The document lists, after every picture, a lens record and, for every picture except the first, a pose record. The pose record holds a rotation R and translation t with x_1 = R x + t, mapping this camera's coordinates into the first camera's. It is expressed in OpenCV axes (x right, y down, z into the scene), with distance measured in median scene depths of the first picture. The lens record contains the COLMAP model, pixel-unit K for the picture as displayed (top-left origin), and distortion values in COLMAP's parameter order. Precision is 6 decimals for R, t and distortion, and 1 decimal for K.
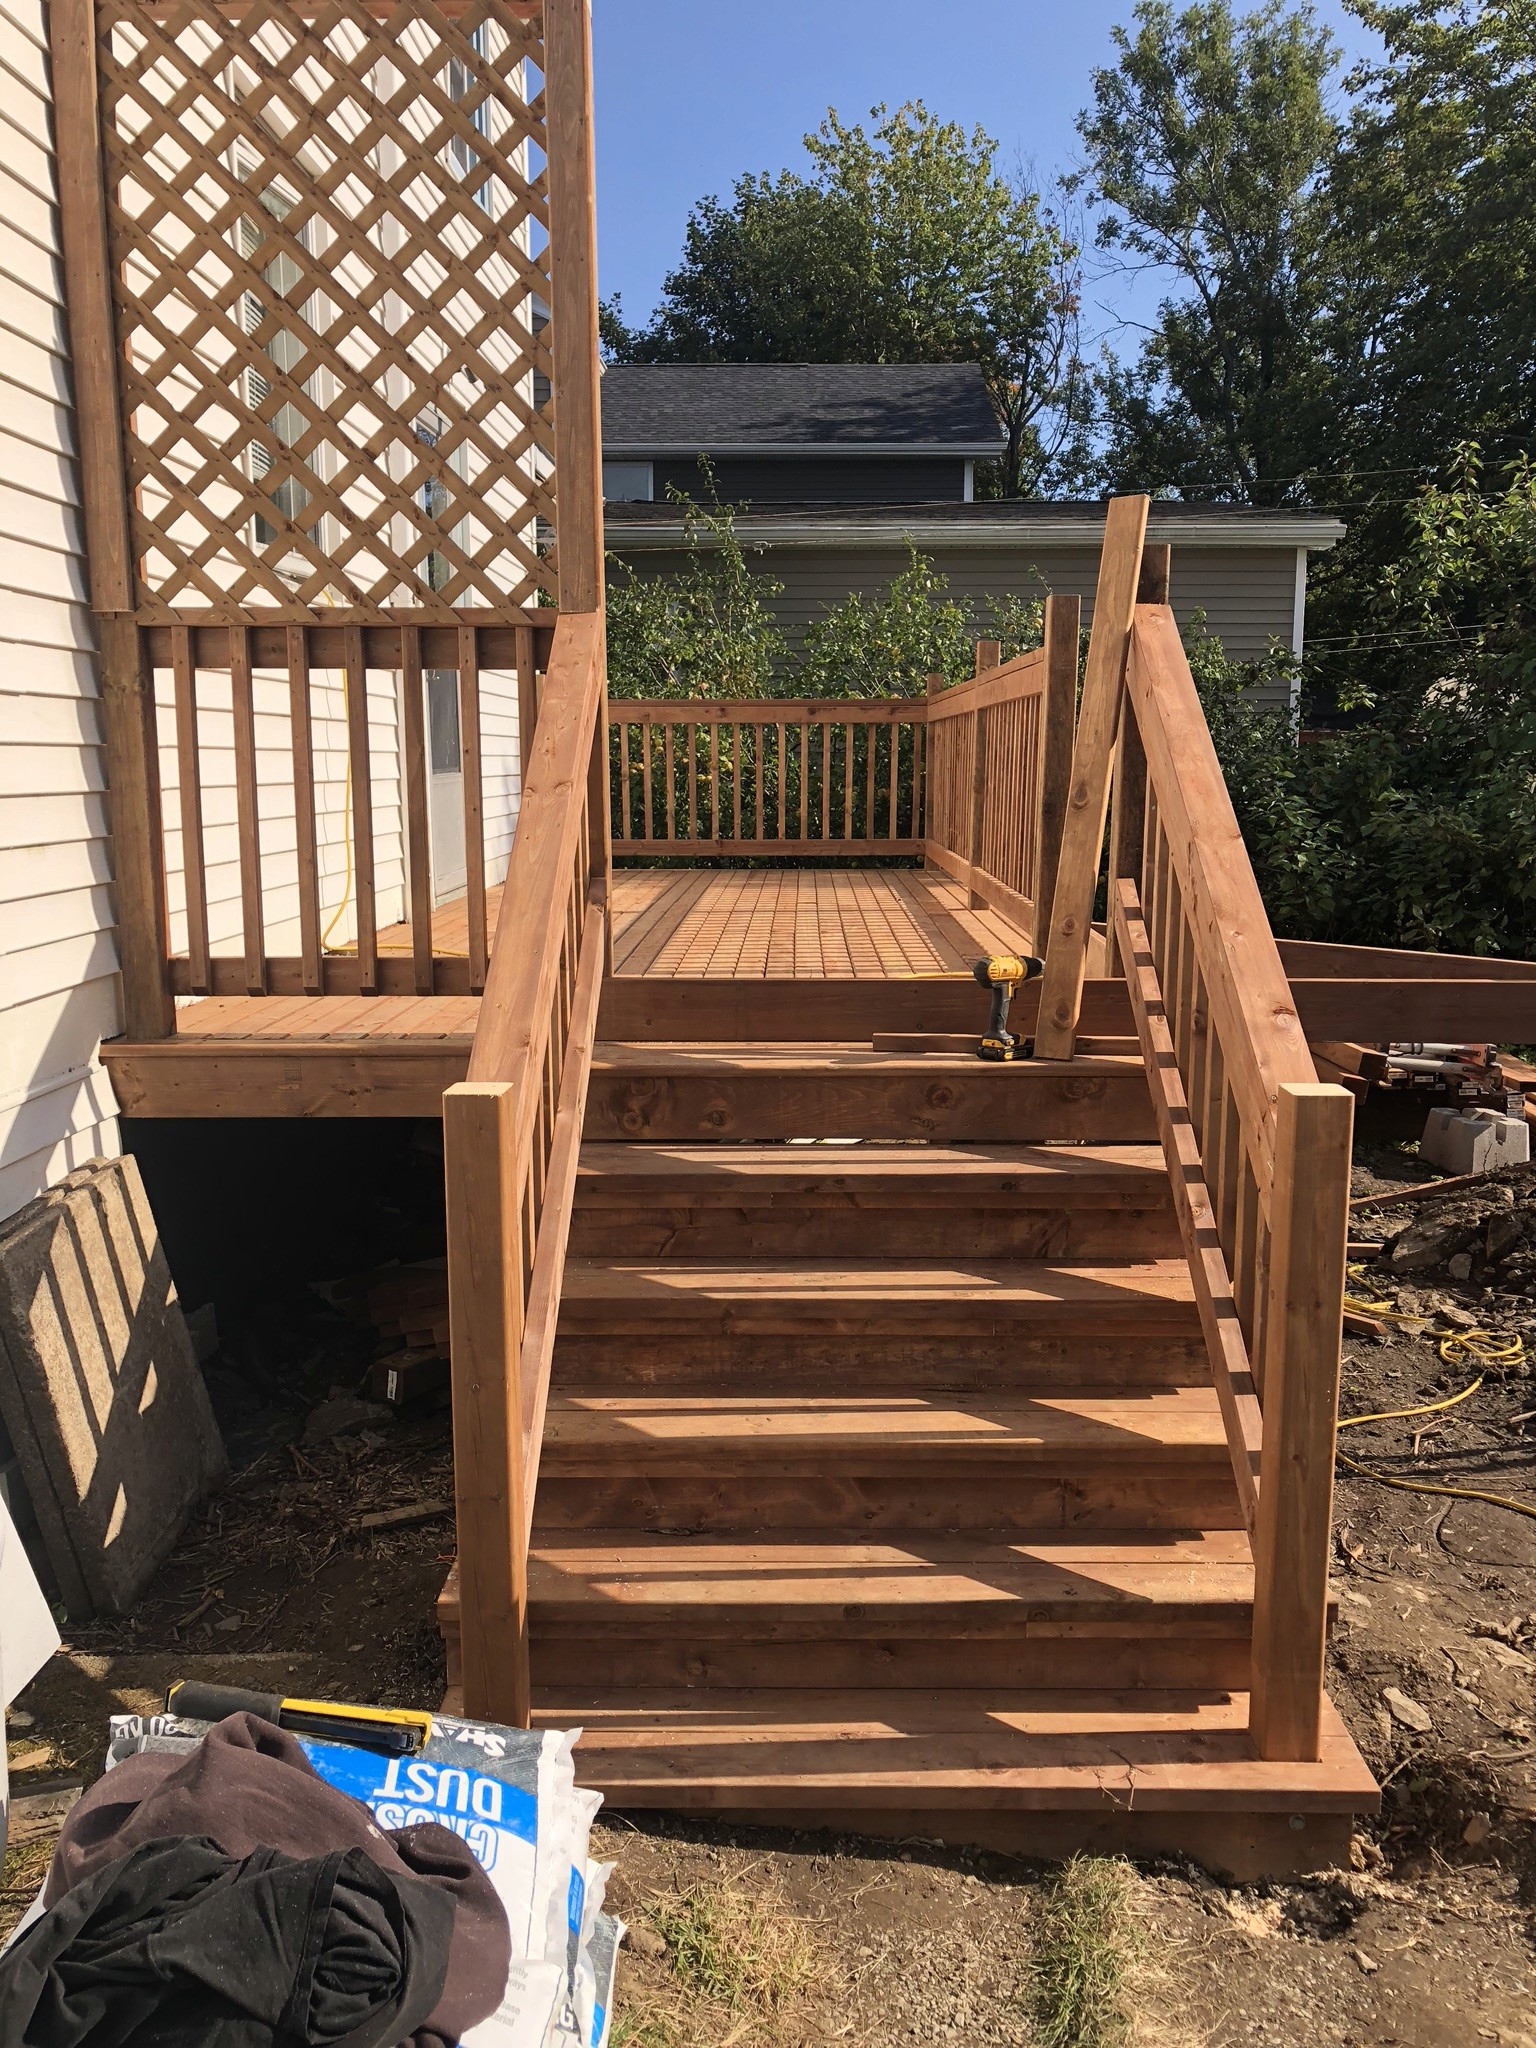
lens RADIAL K [[1676.7, 0, 768.0], [0, 1676.7, 1024.0], [0, 0, 1]] dist [-0.040146, 0.092903]
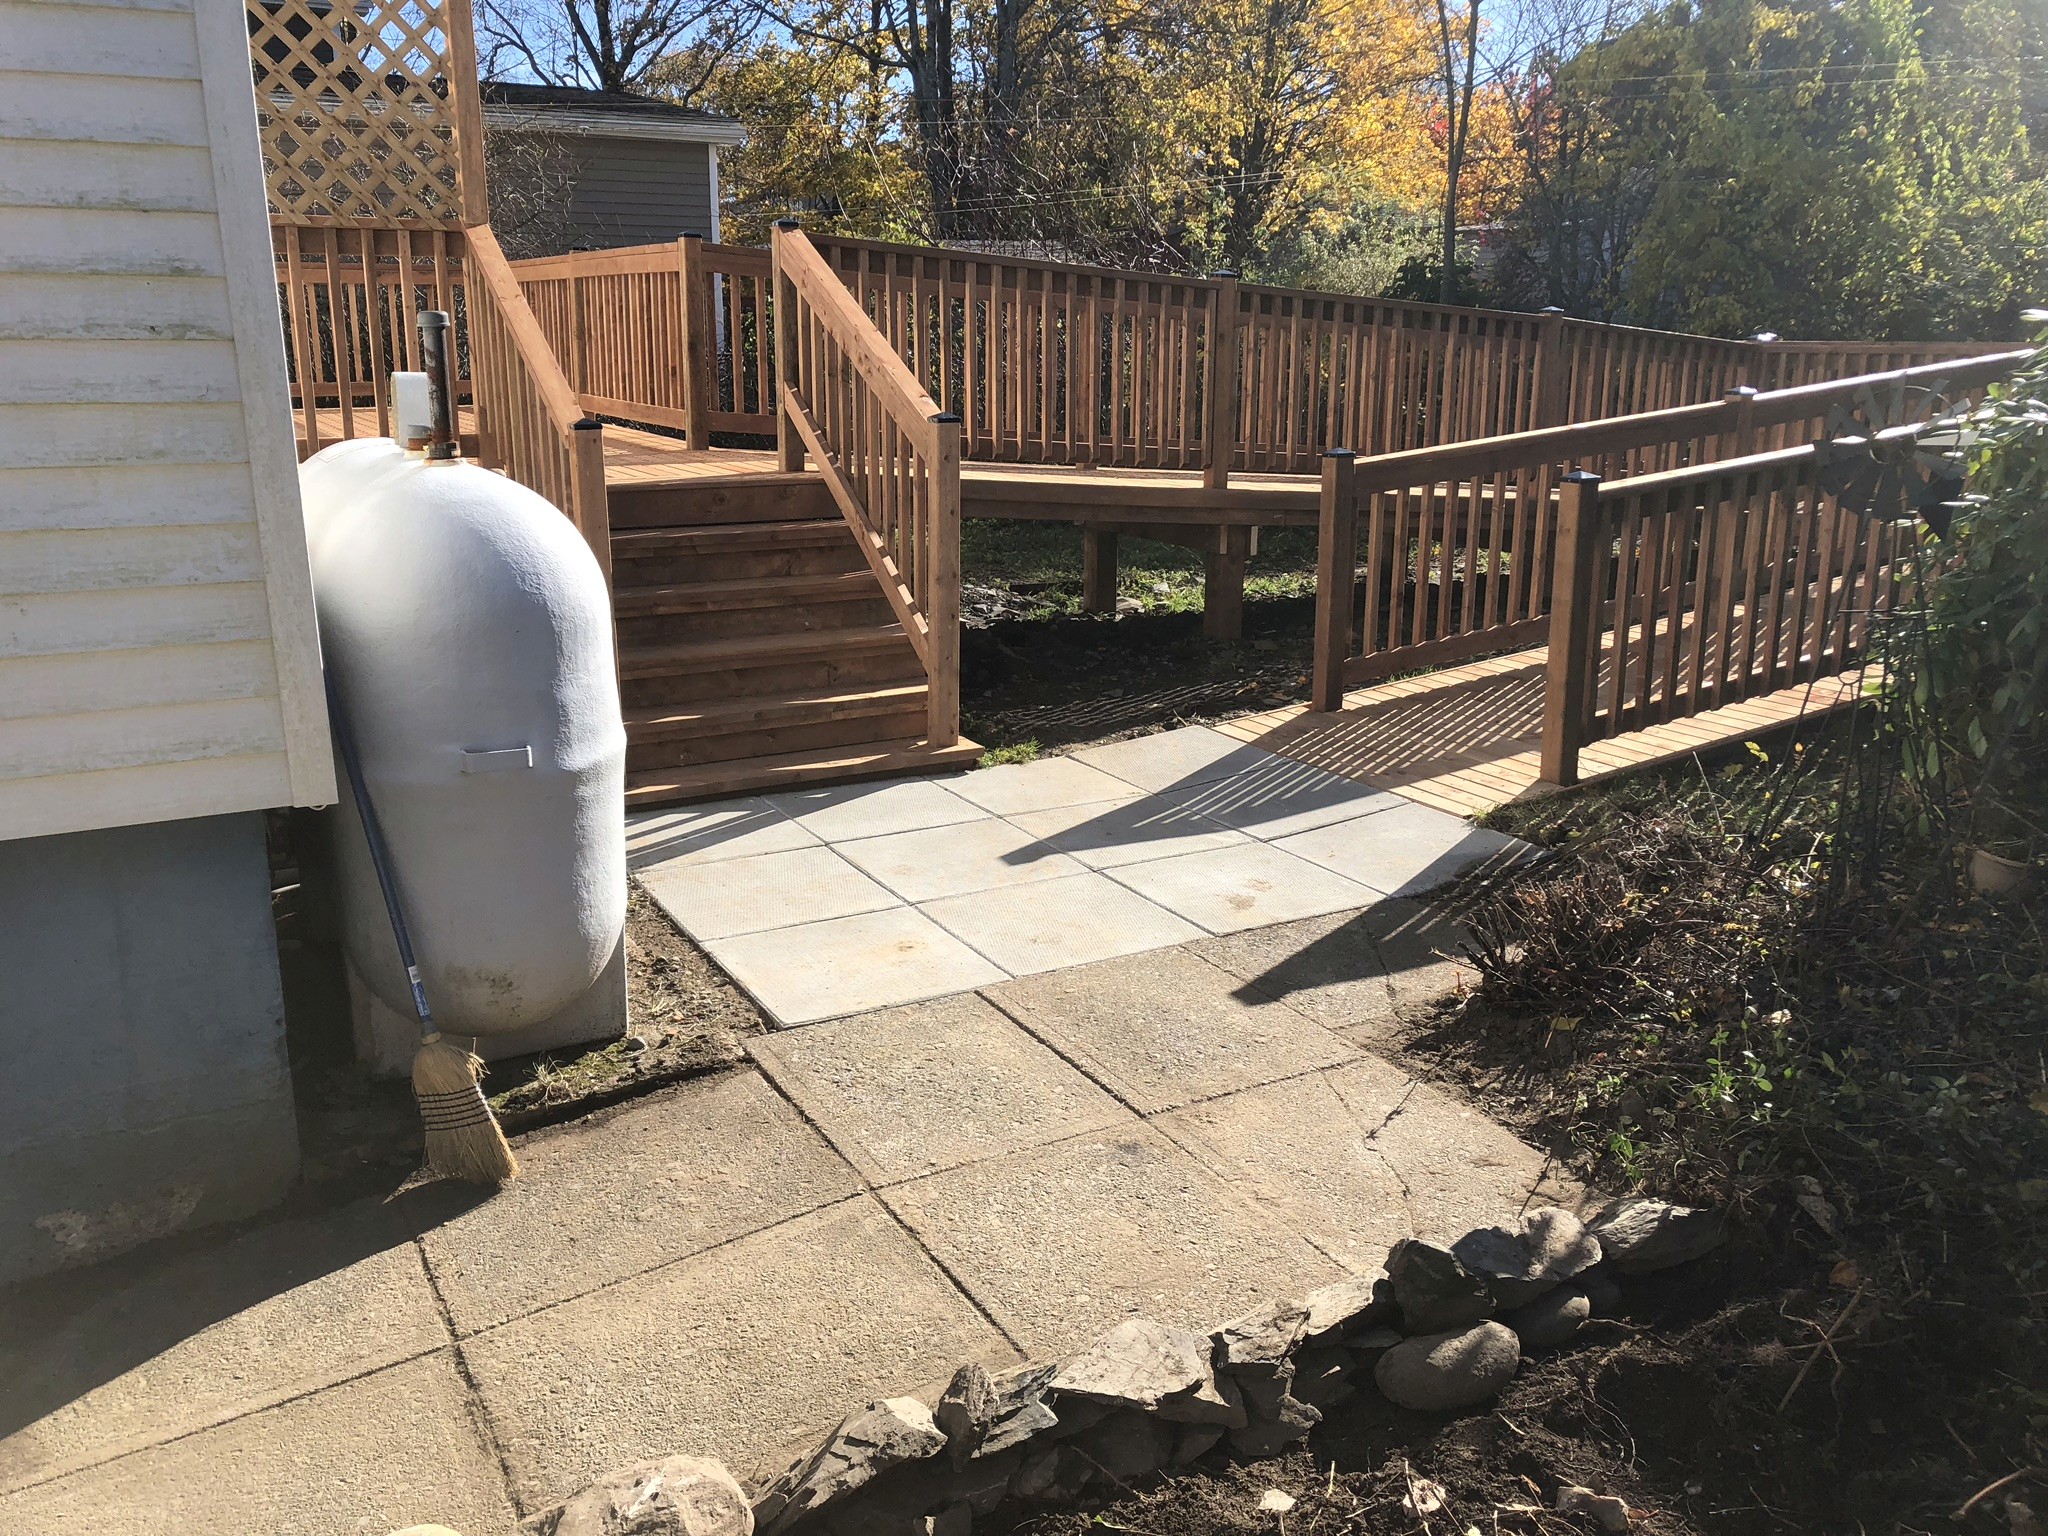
lens RADIAL K [[1676.7, 0, 1024.0], [0, 1676.7, 768.0], [0, 0, 1]] dist [-0.040146, 0.092903]
pose [[0.870553, -0.125008, 0.475931, -0.525362], [0.075254, 0.989638, 0.122286, 0.137312], [-0.486286, -0.070641, 0.870939, -0.802868]]
